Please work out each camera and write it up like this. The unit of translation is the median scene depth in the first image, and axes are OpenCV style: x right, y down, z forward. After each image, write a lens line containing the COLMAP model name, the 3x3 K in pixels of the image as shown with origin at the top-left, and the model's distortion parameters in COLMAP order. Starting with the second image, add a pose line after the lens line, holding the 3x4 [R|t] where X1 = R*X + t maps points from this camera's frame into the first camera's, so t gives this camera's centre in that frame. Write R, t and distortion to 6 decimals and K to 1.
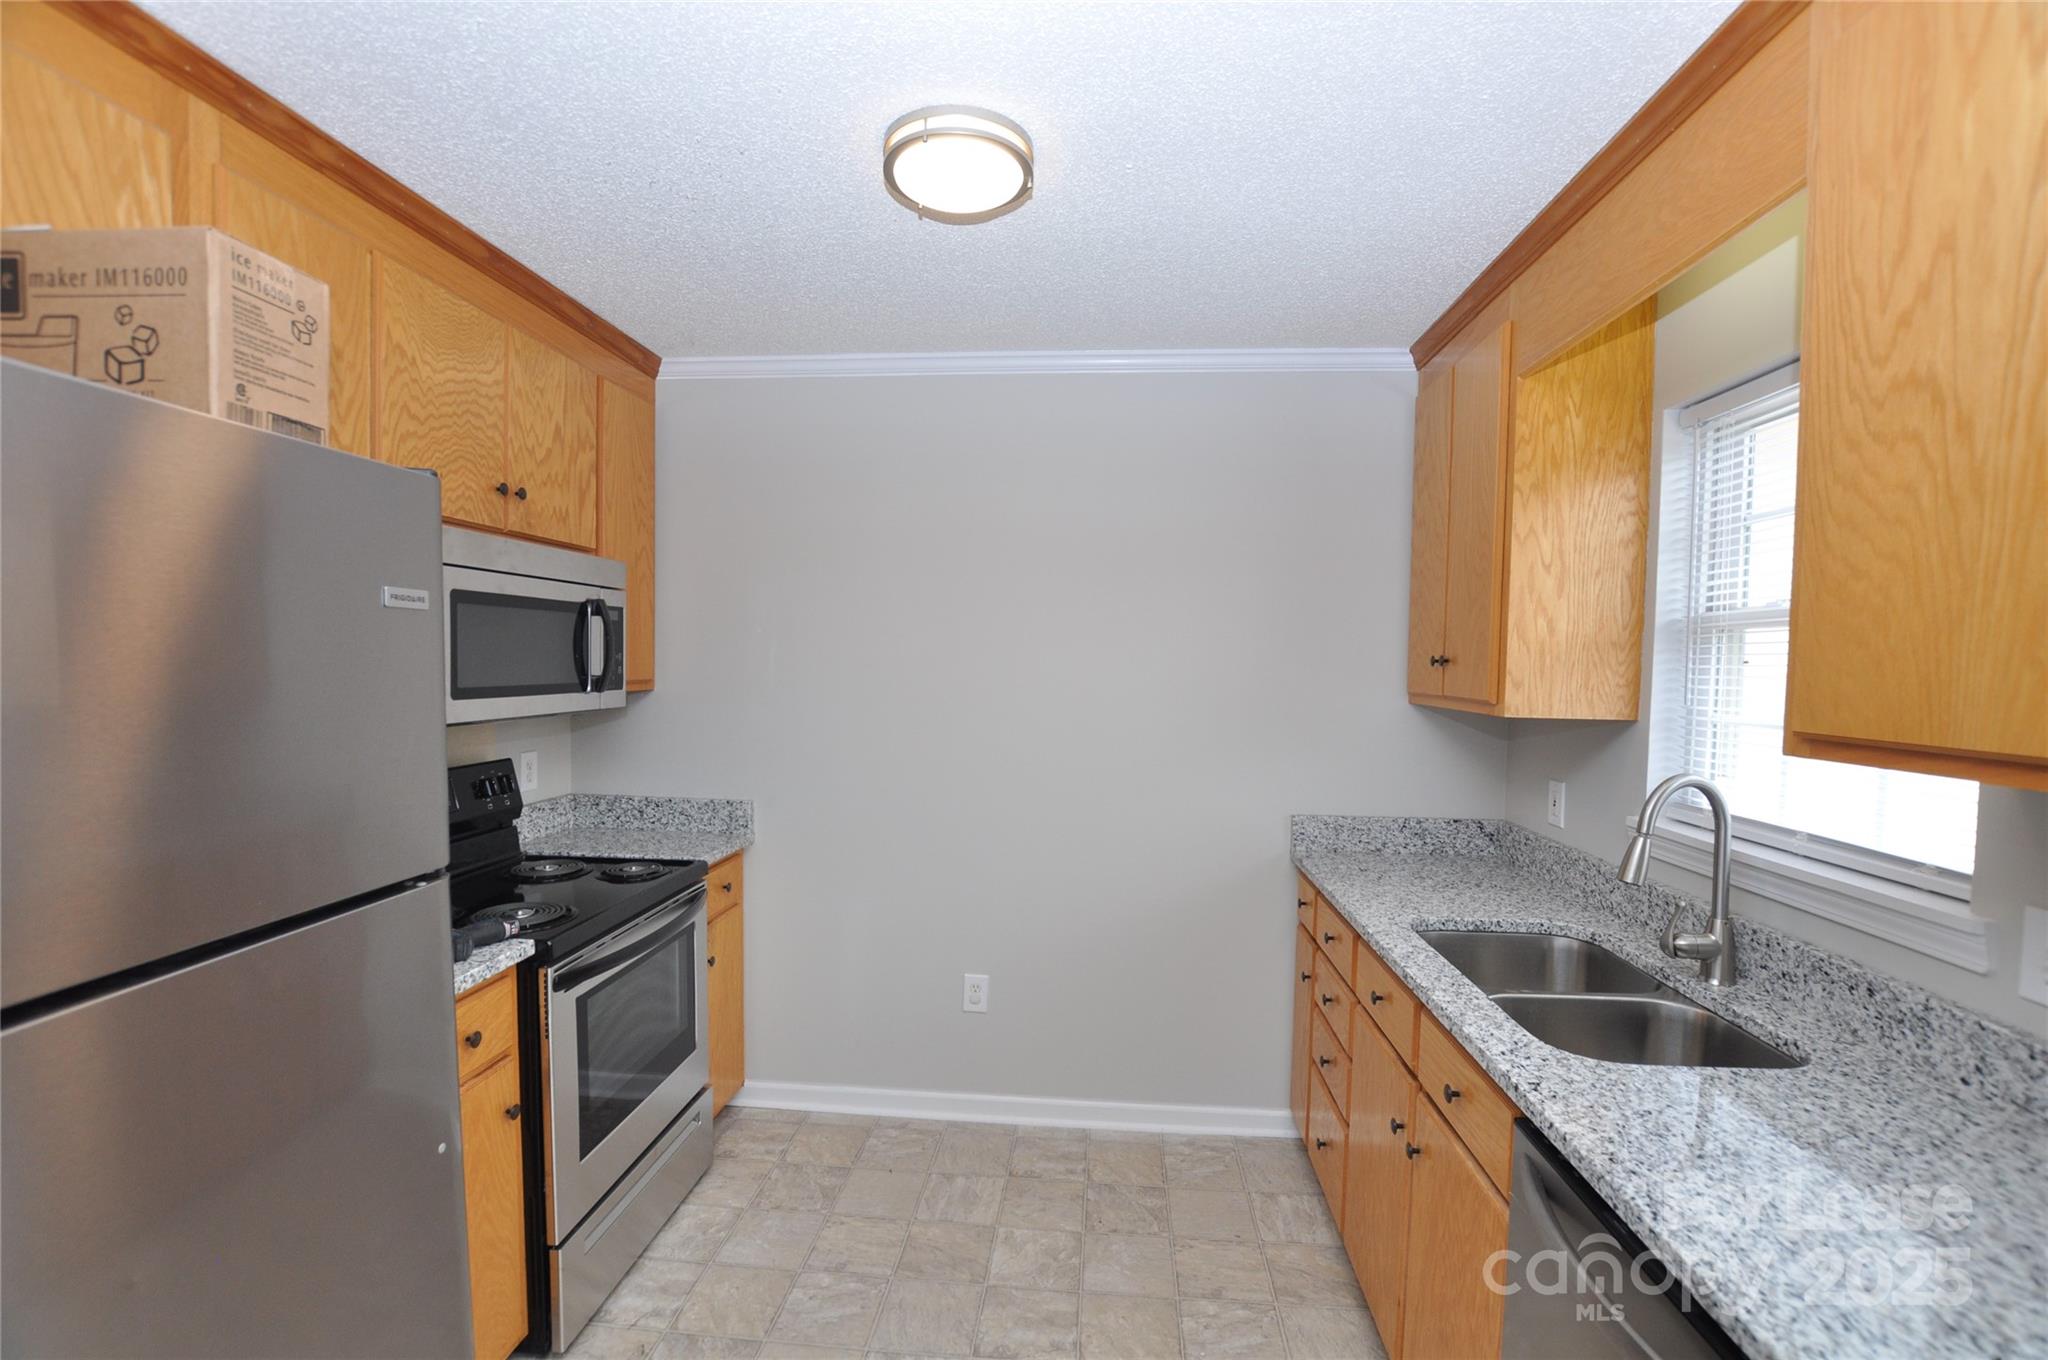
lens RADIAL K [[887.2, 0, 1036.0], [0, 887.2, 699.9], [0, 0, 1]] dist [-0.026615, 0.000052]
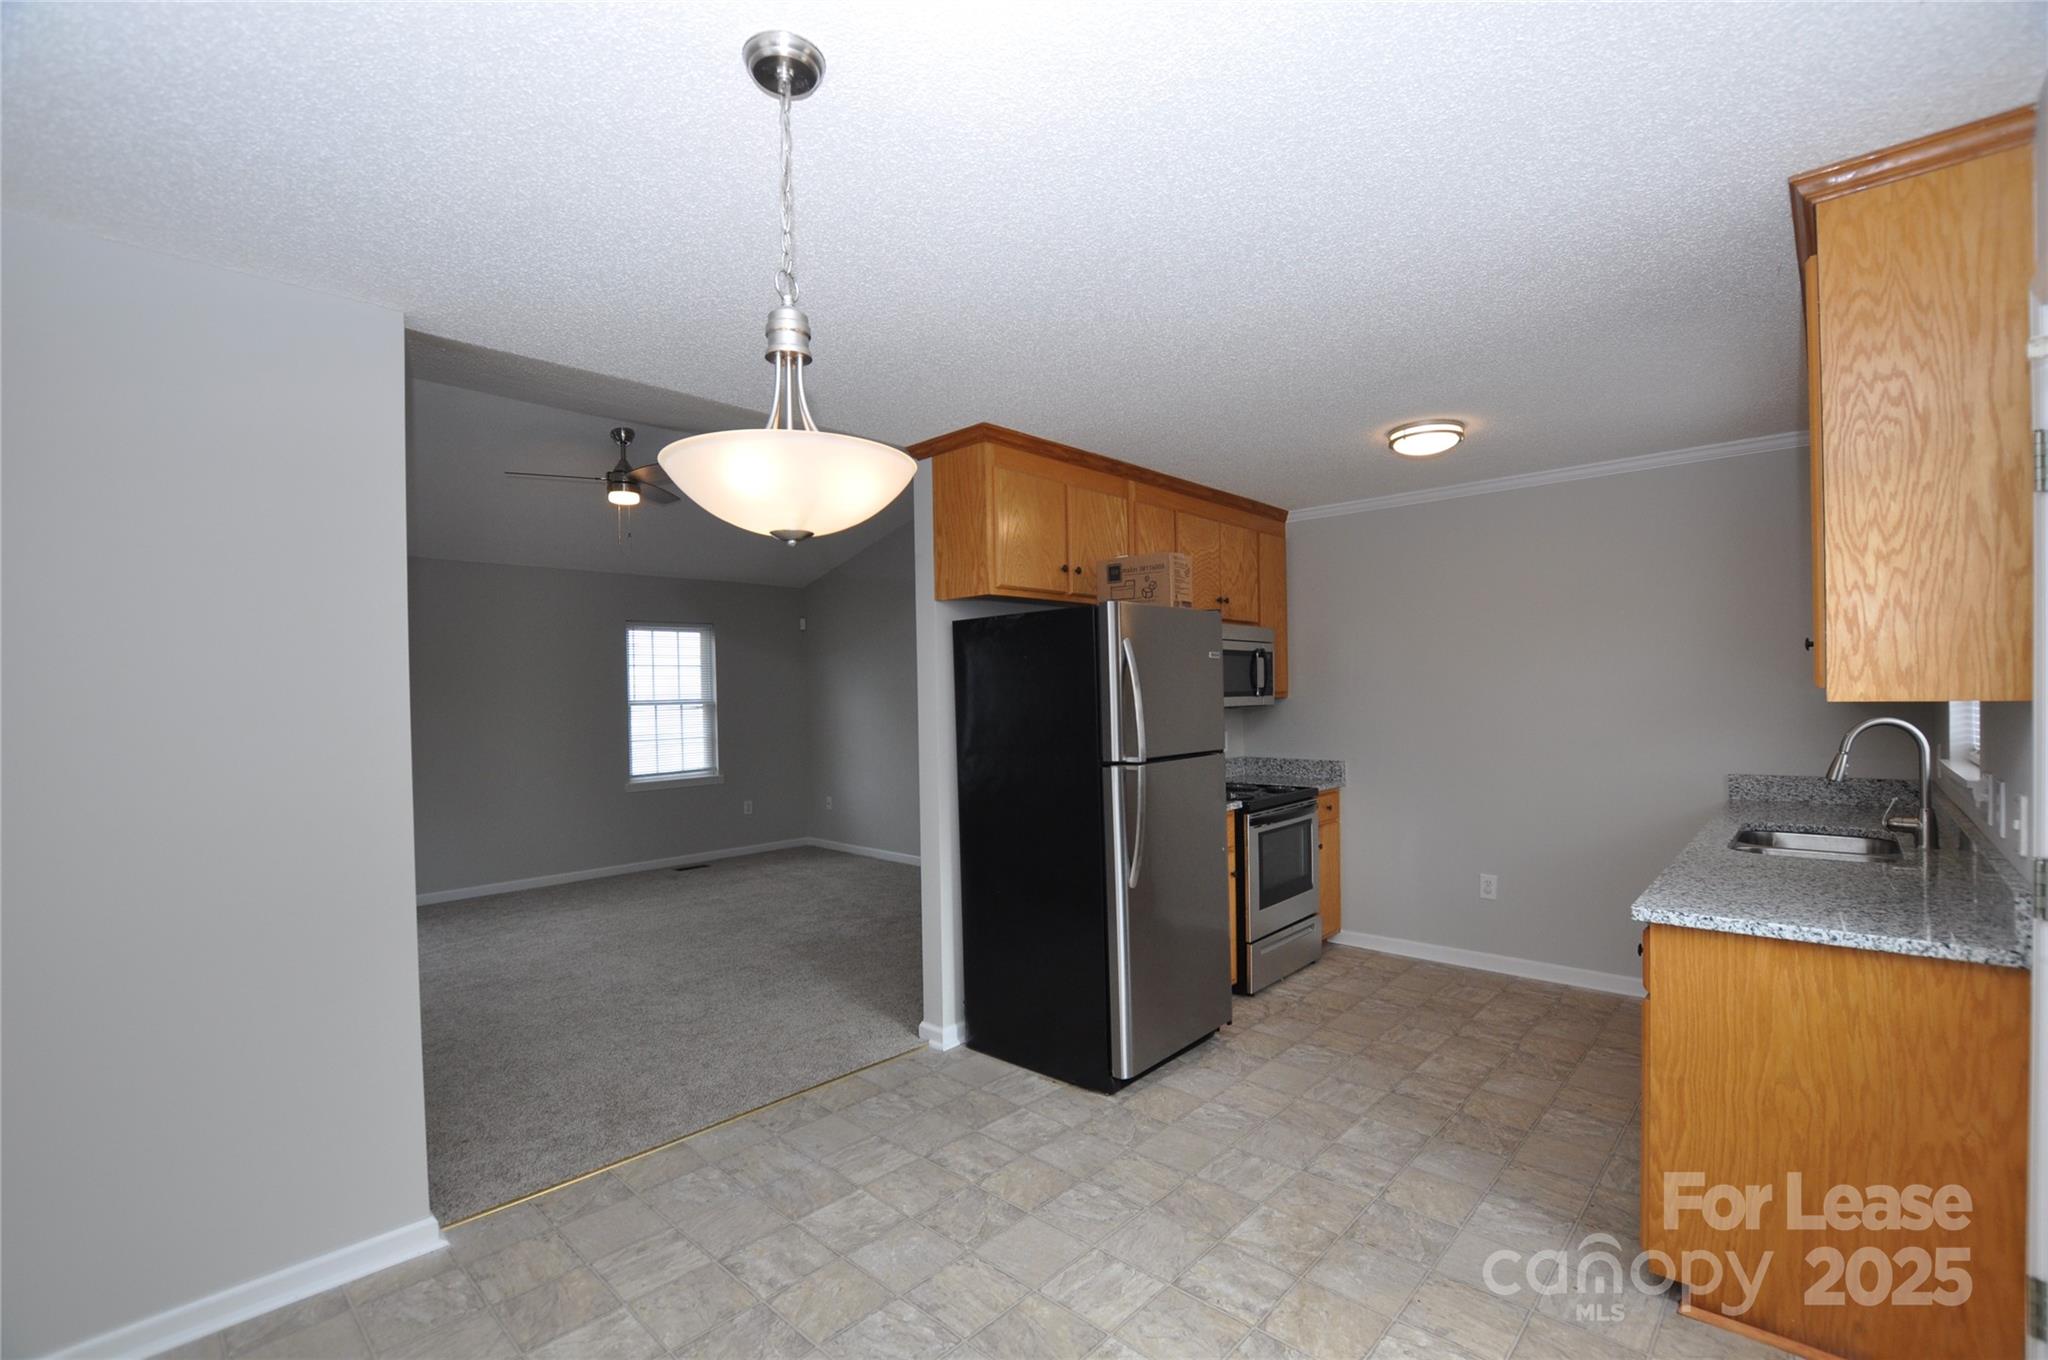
lens RADIAL K [[887.2, 0, 1036.0], [0, 887.2, 699.9], [0, 0, 1]] dist [-0.026615, 0.000052]
pose [[0.785319, -0.024409, -0.618610, 0.327978], [0.001287, 0.999285, -0.037795, 0.073726], [0.619090, 0.028885, 0.784789, -0.860251]]
